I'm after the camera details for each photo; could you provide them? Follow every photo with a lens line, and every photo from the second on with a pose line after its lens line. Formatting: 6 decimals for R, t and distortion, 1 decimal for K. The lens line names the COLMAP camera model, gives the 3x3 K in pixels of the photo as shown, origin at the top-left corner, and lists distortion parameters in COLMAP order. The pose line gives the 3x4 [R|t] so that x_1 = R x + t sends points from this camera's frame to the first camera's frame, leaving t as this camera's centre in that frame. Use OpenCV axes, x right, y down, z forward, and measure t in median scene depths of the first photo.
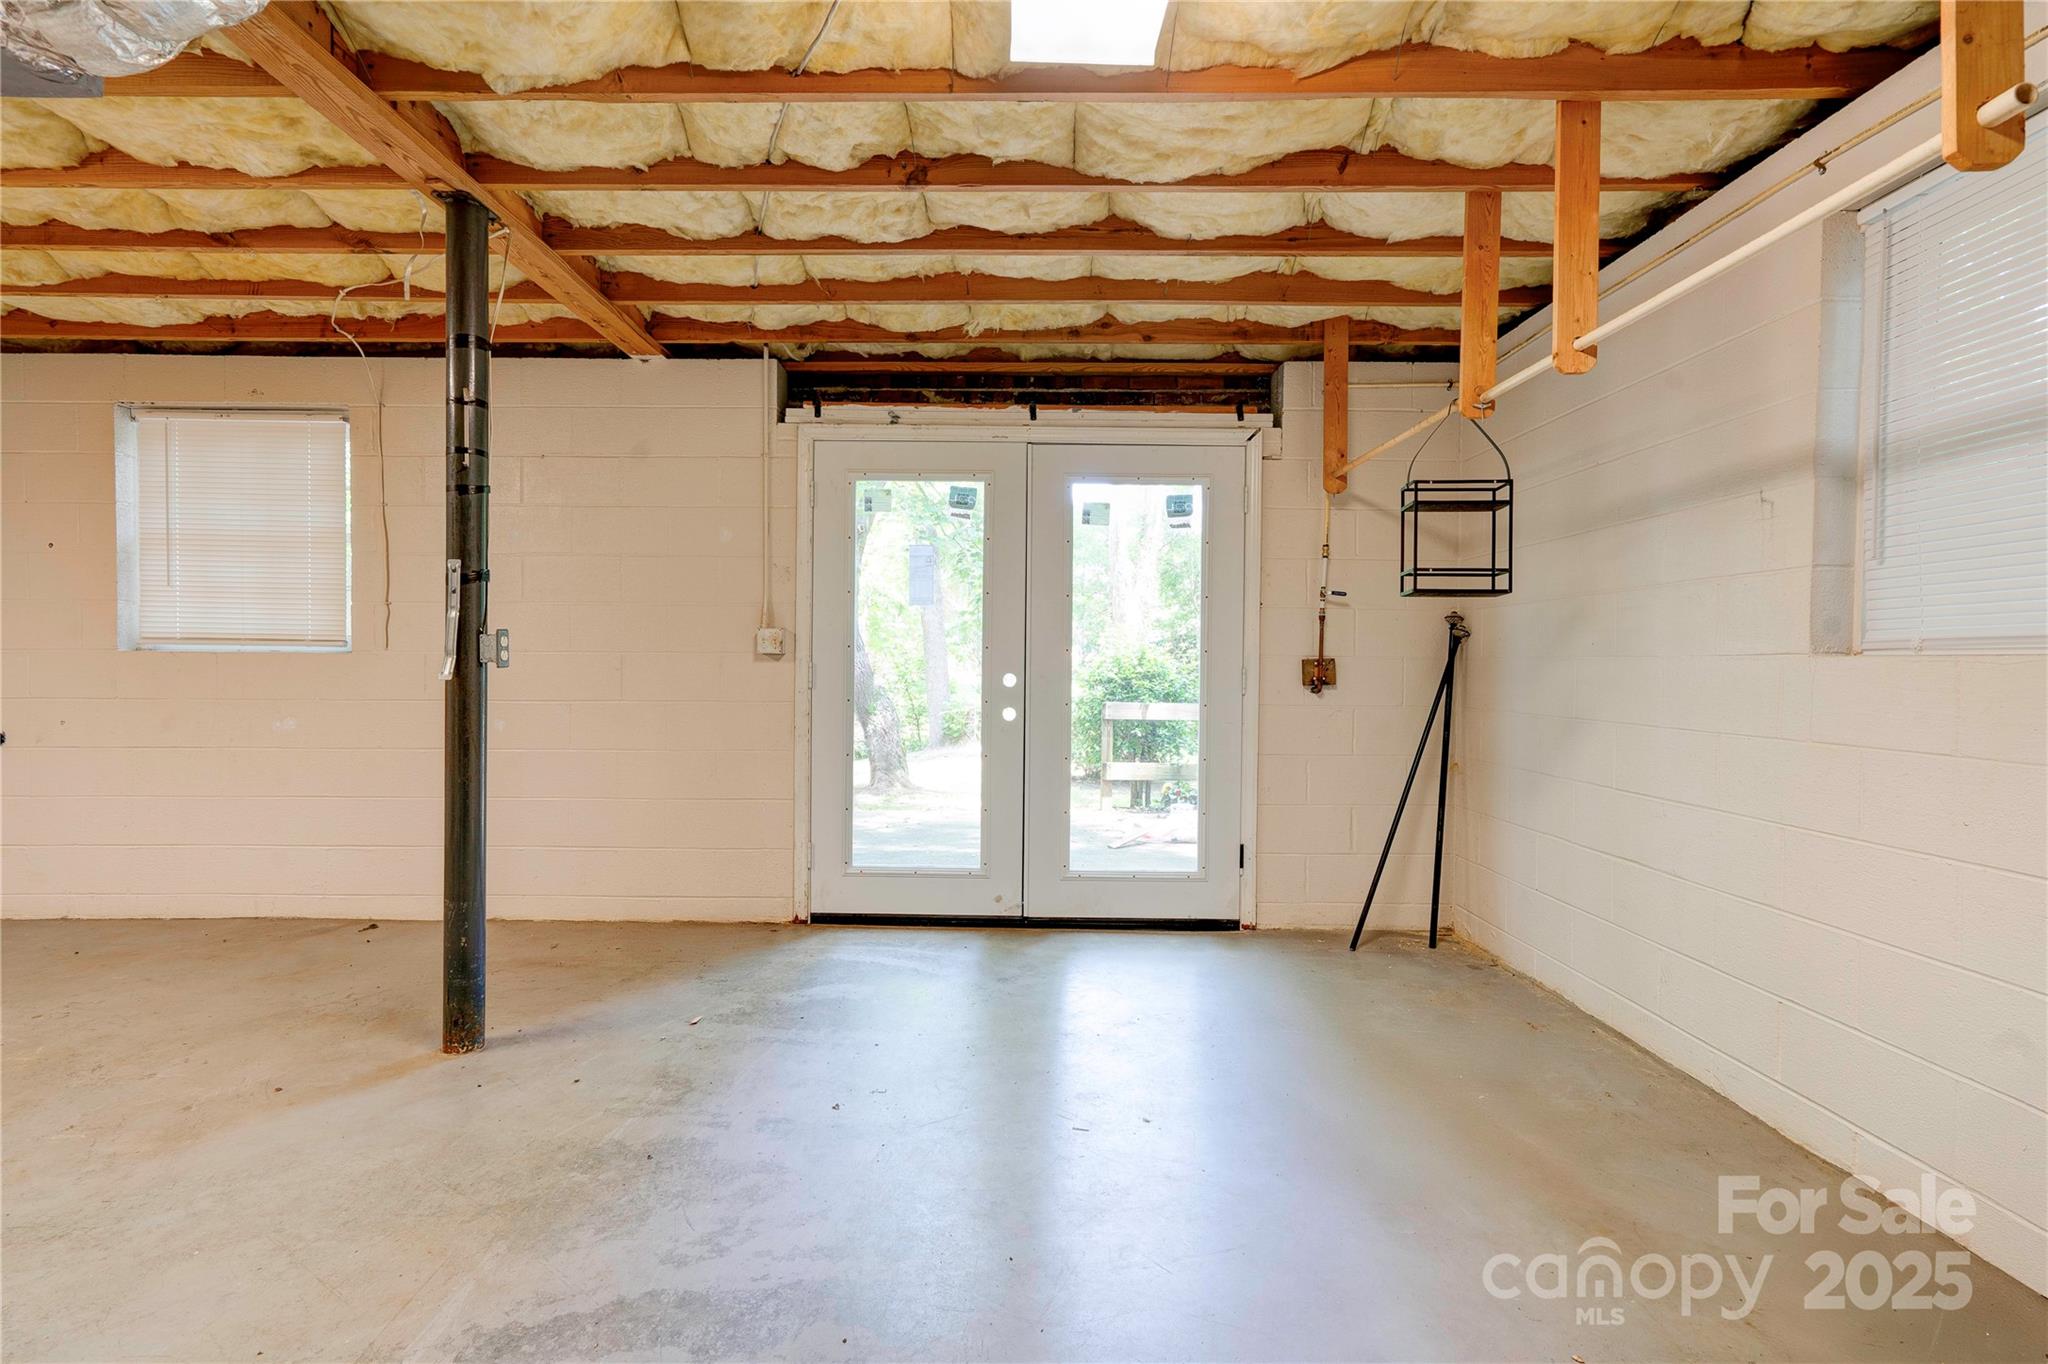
lens RADIAL K [[942.1, 0, 1008.9], [0, 942.1, 681.3], [0, 0, 1]] dist [-0.001559, 0.008027]
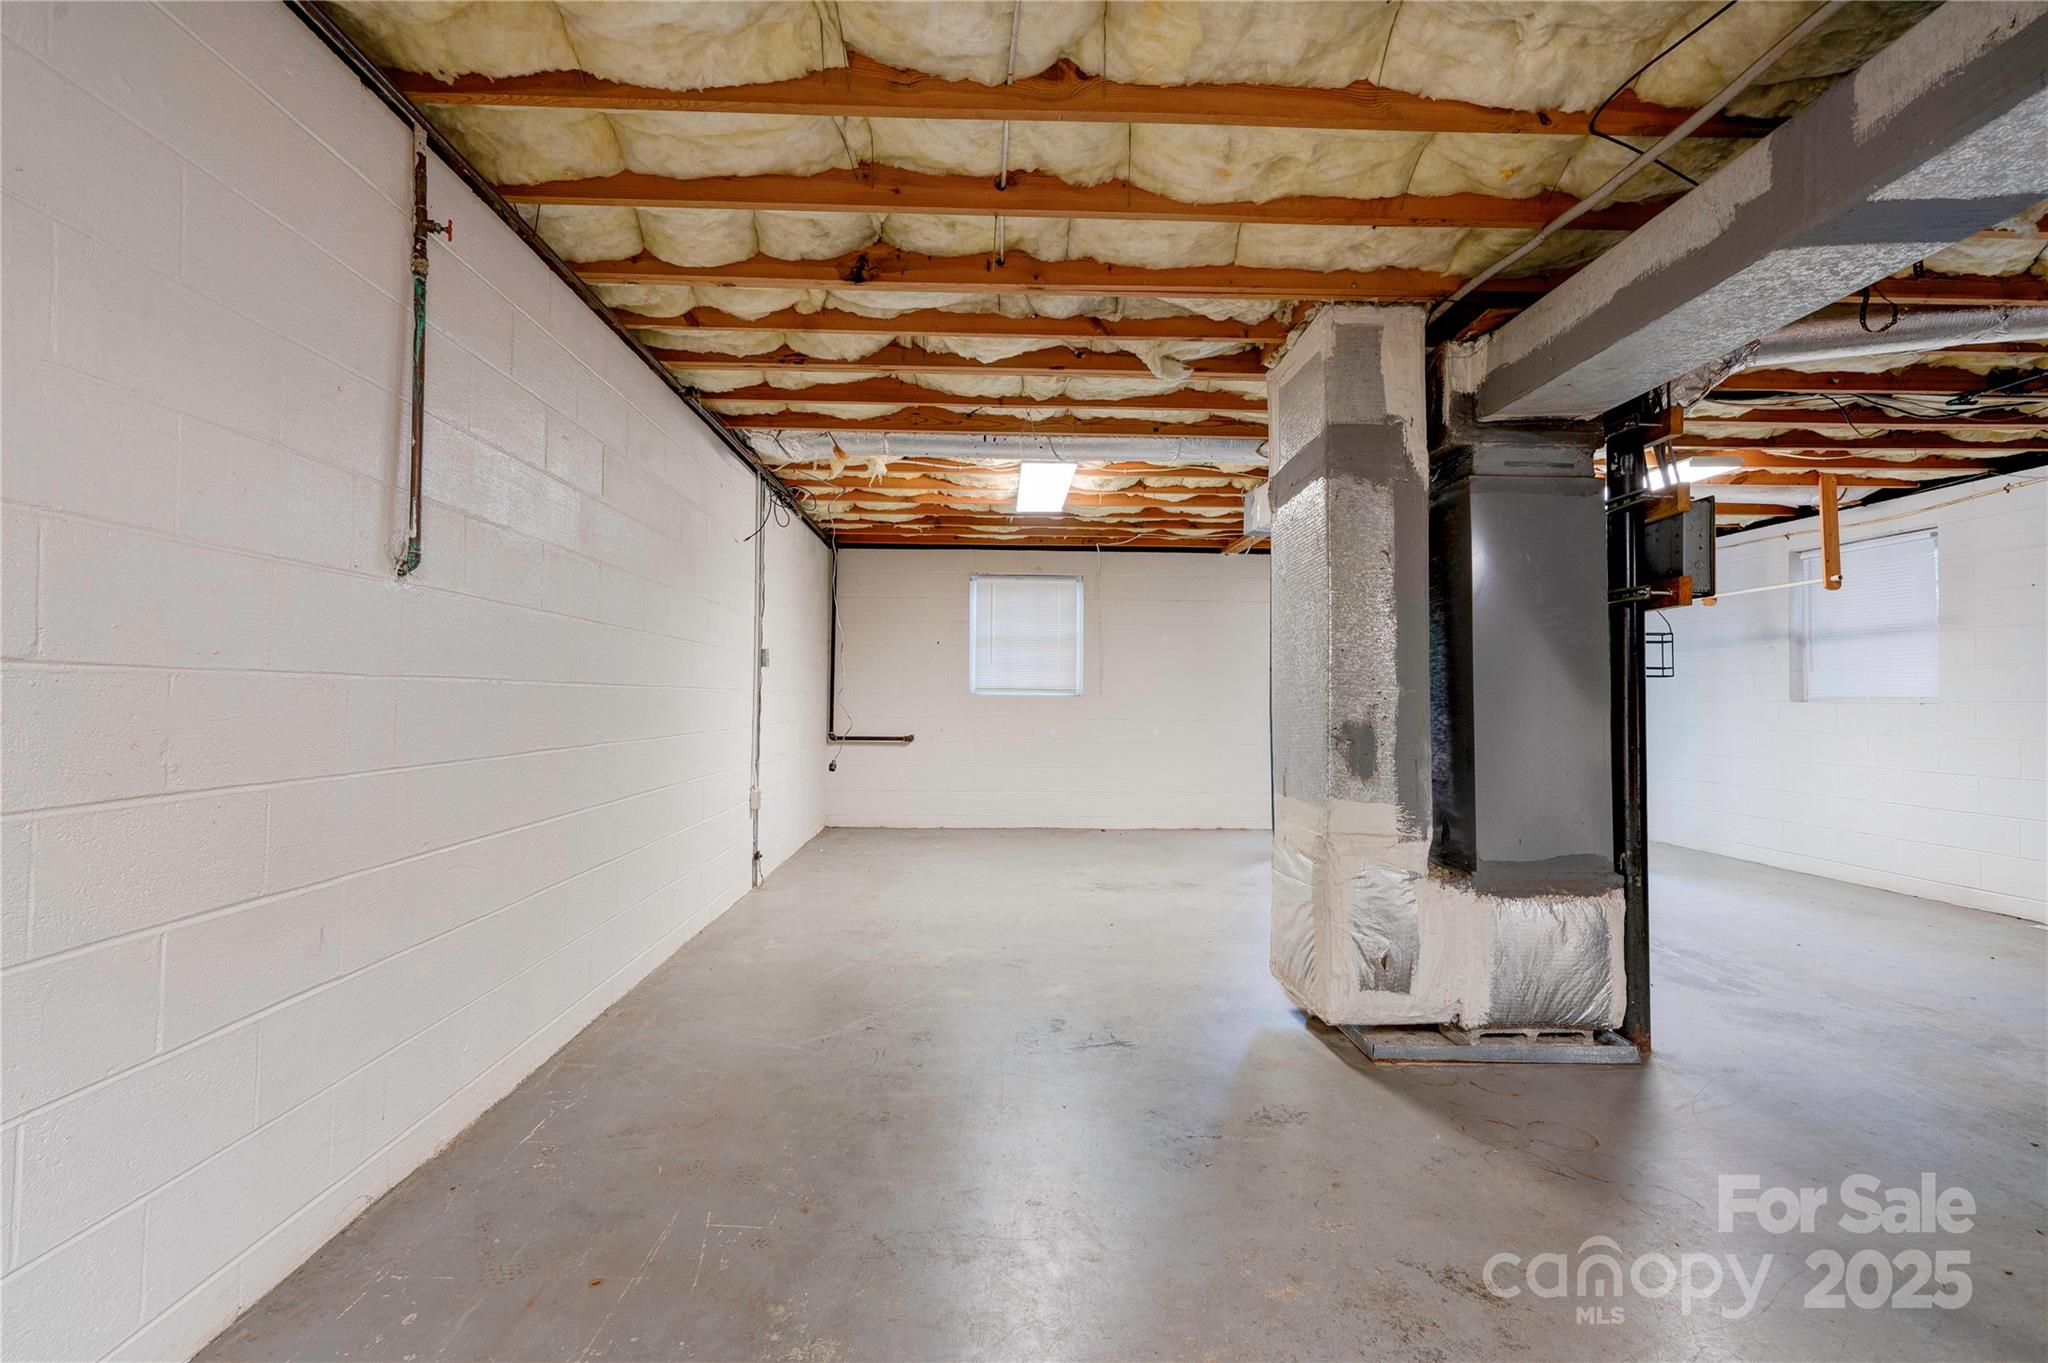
lens RADIAL K [[942.1, 0, 1008.9], [0, 942.1, 680.8], [0, 0, 1]] dist [-0.001559, 0.008027]
pose [[0.999283, 0.004983, 0.037533, -1.326119], [-0.003768, 0.999469, -0.032376, 0.004832], [-0.037674, 0.032211, 0.998771, -1.446648]]
